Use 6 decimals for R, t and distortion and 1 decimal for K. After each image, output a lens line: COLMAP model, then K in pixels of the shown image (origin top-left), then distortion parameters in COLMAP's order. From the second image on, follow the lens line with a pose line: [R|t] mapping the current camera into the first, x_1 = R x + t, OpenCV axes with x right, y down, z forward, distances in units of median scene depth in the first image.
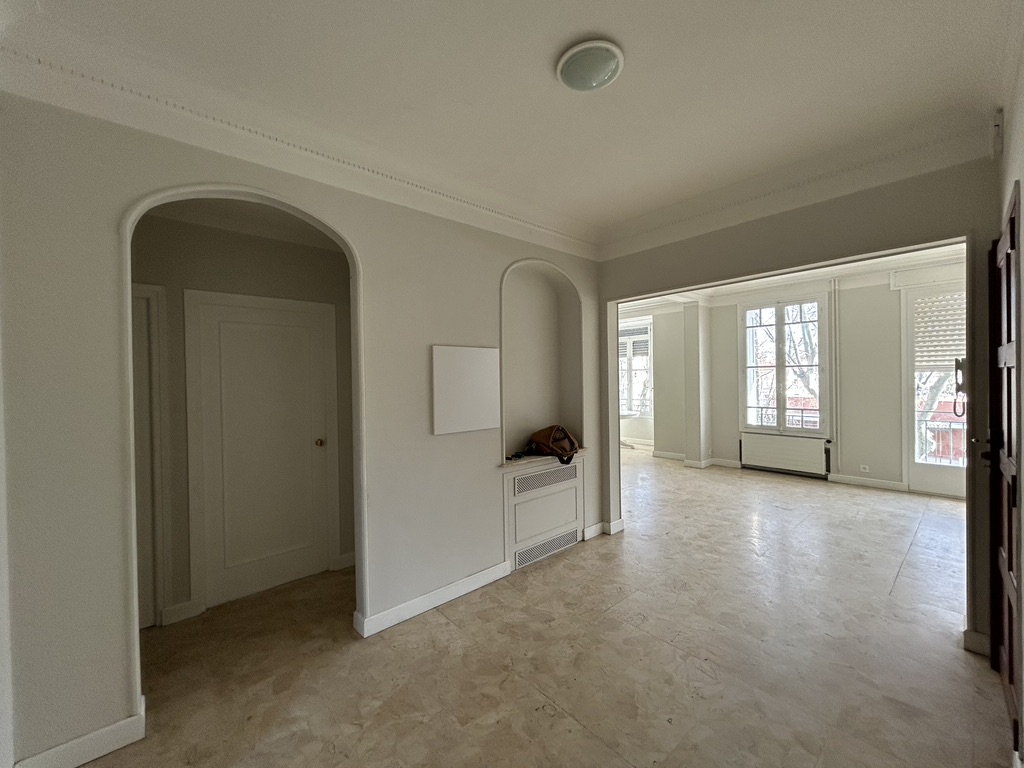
lens RADIAL K [[411.7, 0, 510.5], [0, 411.7, 382.0], [0, 0, 1]] dist [0.001685, -0.000493]
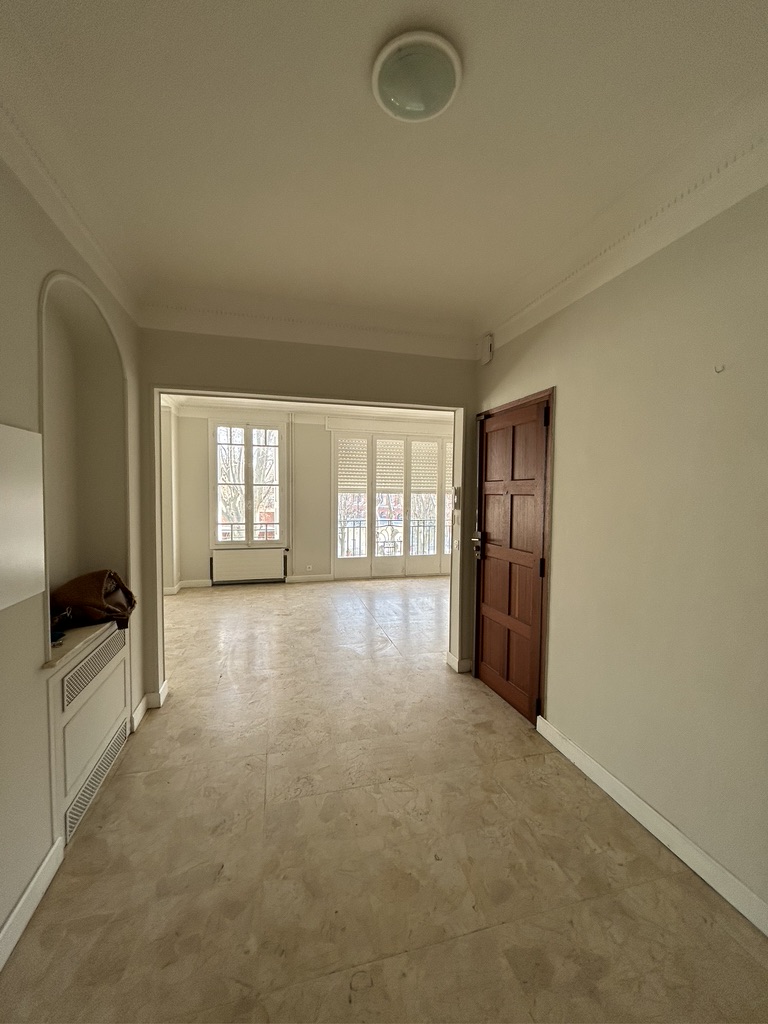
lens RADIAL K [[411.7, 0, 385.7], [0, 411.7, 511.7], [0, 0, 1]] dist [0.001685, -0.000493]
pose [[0.440055, -0.021917, 0.897703, -0.291274], [-0.010357, 0.999512, 0.029480, -0.005492], [-0.897911, -0.022271, 0.439613, 0.403631]]
